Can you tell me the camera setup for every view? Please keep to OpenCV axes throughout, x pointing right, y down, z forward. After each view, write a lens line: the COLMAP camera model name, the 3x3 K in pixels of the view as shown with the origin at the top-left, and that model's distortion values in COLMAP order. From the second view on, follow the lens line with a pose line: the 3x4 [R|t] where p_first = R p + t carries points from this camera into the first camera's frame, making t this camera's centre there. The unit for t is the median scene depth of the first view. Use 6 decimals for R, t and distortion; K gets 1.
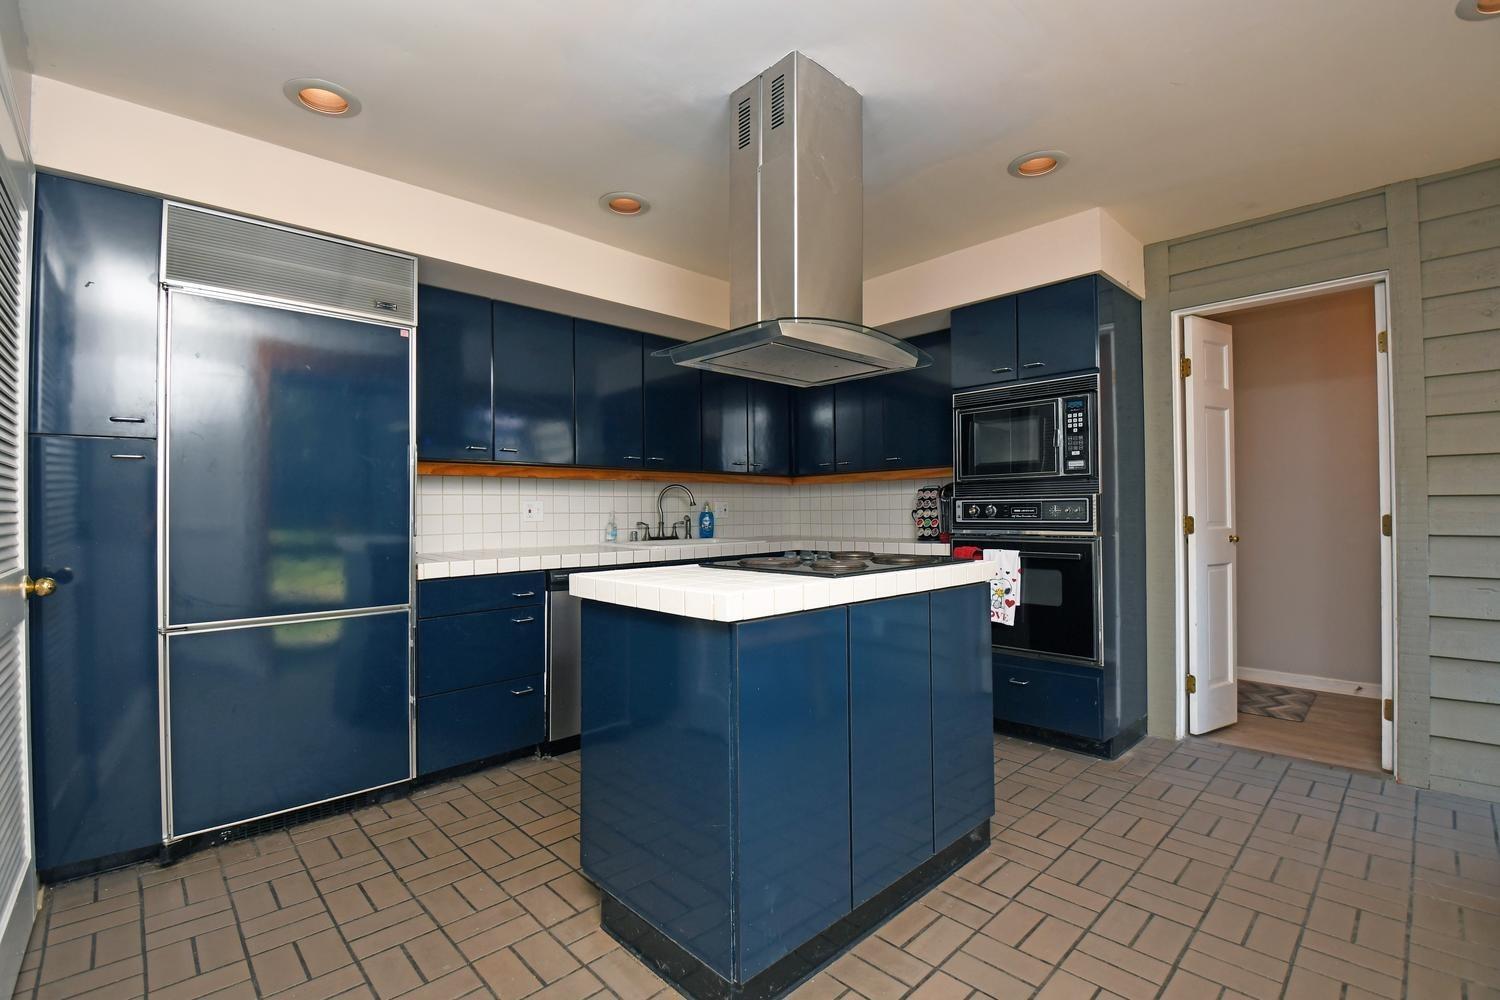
lens RADIAL K [[665.3, 0, 749.5], [0, 665.3, 500.5], [0, 0, 1]] dist [-0.032594, -0.001191]
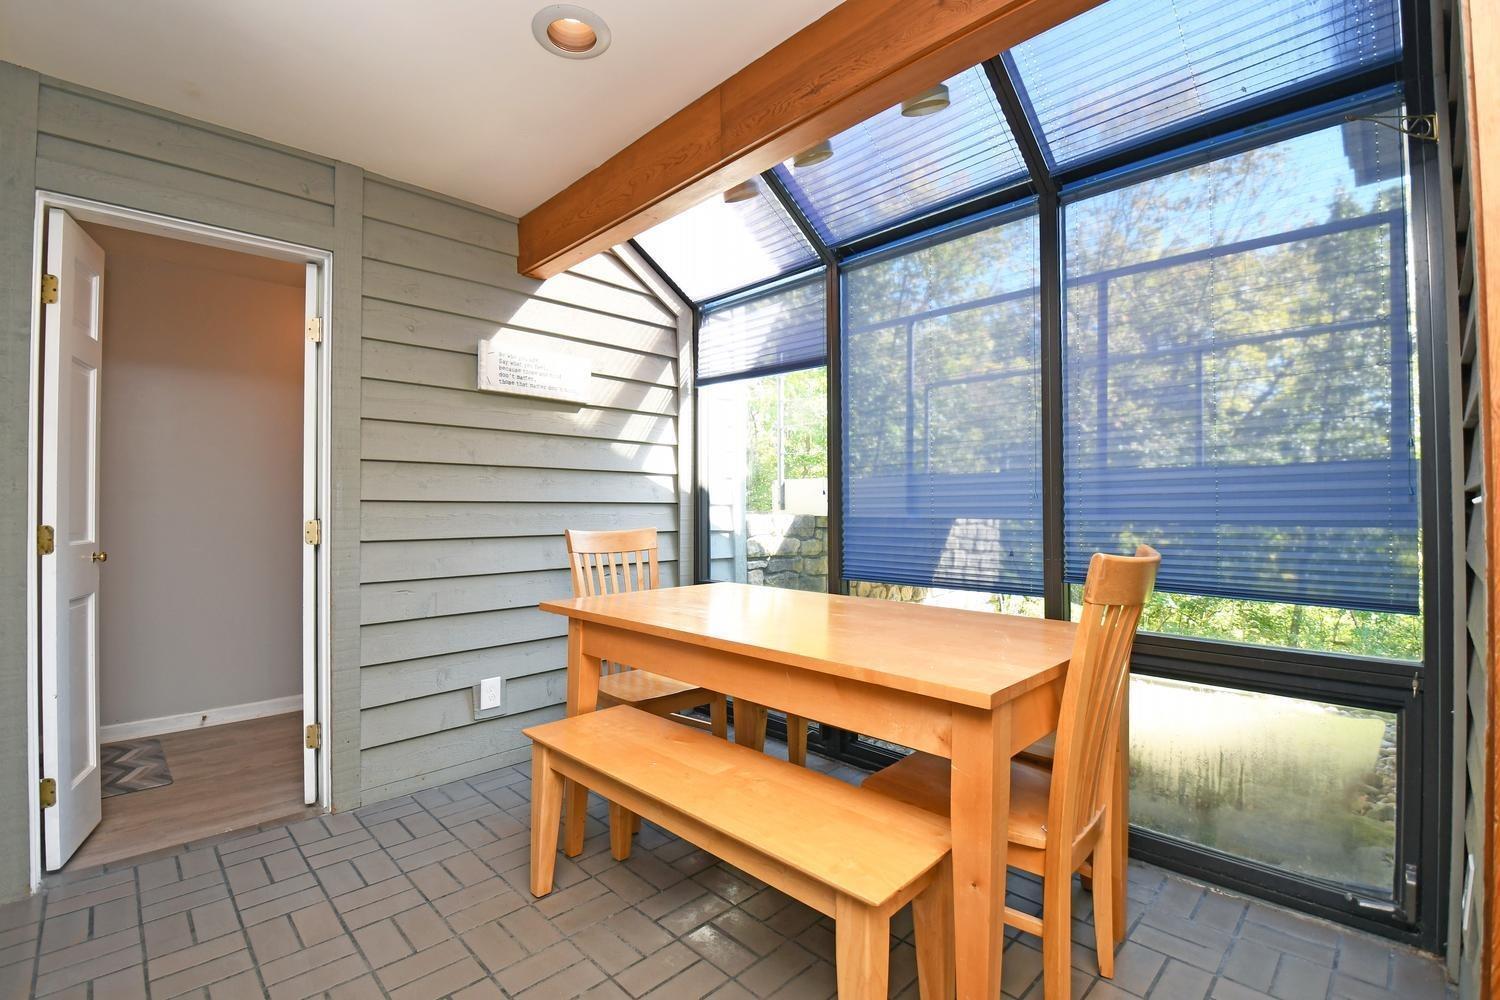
lens RADIAL K [[665.3, 0, 749.7], [0, 665.3, 498.5], [0, 0, 1]] dist [-0.032594, -0.001191]
pose [[-0.015906, 0.021924, 0.999633, 0.058505], [-0.007129, 0.999732, -0.022039, 0.007496], [-0.999848, -0.007477, -0.015746, 0.371123]]
